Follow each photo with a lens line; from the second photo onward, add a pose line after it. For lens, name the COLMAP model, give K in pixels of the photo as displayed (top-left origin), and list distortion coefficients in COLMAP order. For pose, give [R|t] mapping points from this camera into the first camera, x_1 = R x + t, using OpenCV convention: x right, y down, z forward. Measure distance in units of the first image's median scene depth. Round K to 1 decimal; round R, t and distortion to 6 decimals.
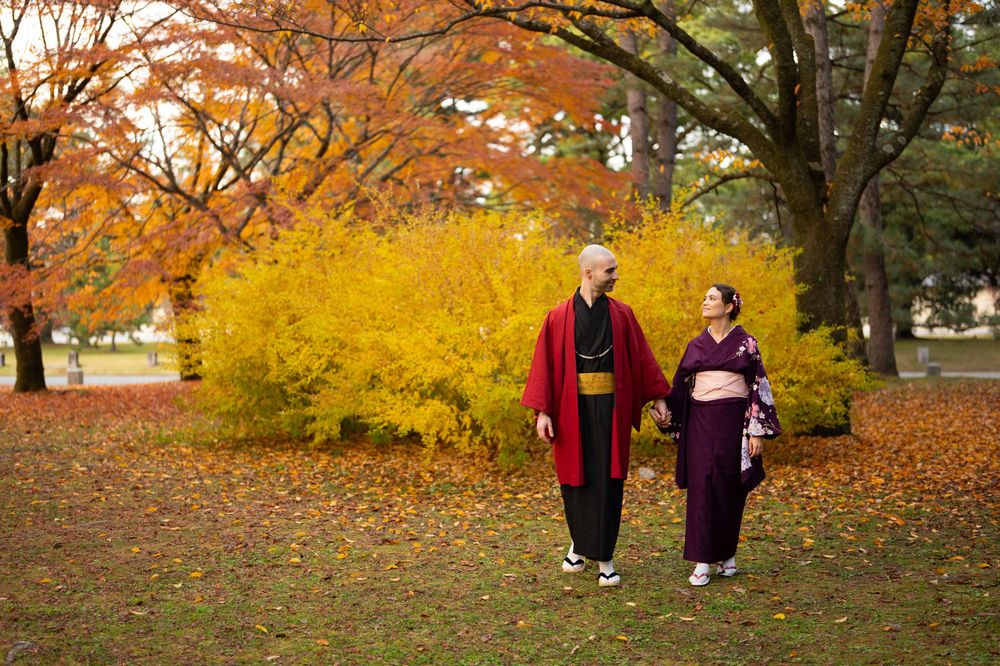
lens RADIAL K [[1338.3, 0, 502.9], [0, 1338.3, 335.0], [0, 0, 1]] dist [0.041336, 0.000000]
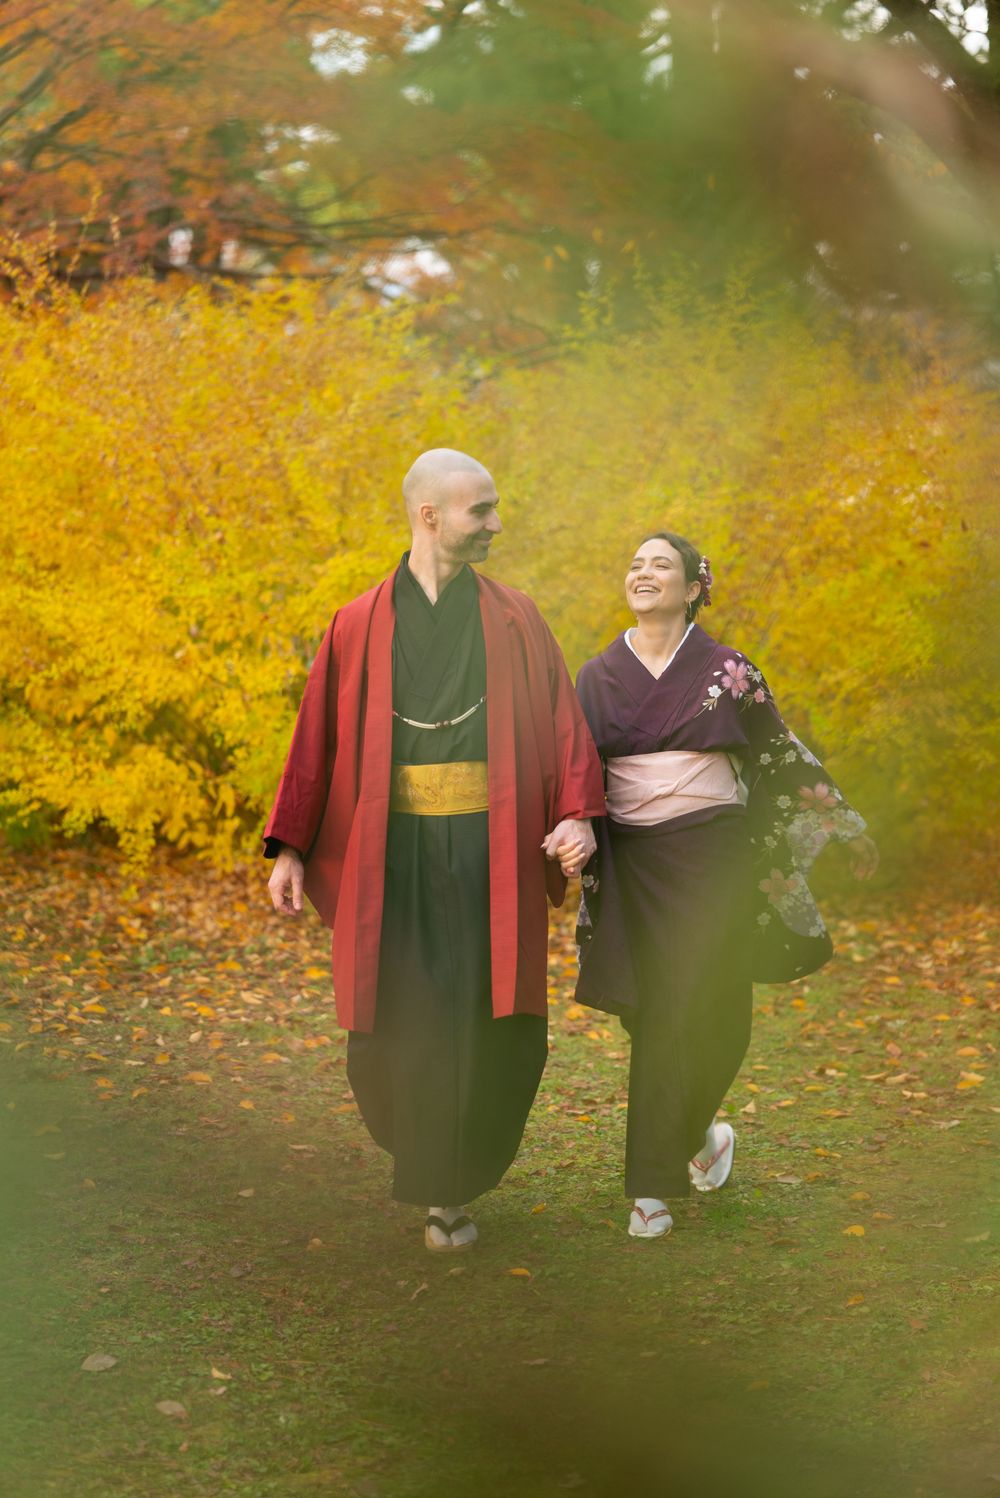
lens RADIAL K [[3729.5, 0, 498.8], [0, 3729.5, 749.4], [0, 0, 1]] dist [-0.016211, 0.000000]
pose [[0.999351, 0.007998, 0.035122, 0.018693], [-0.010197, 0.997968, 0.062896, -0.028375], [-0.034548, -0.063213, 0.997402, -0.197976]]
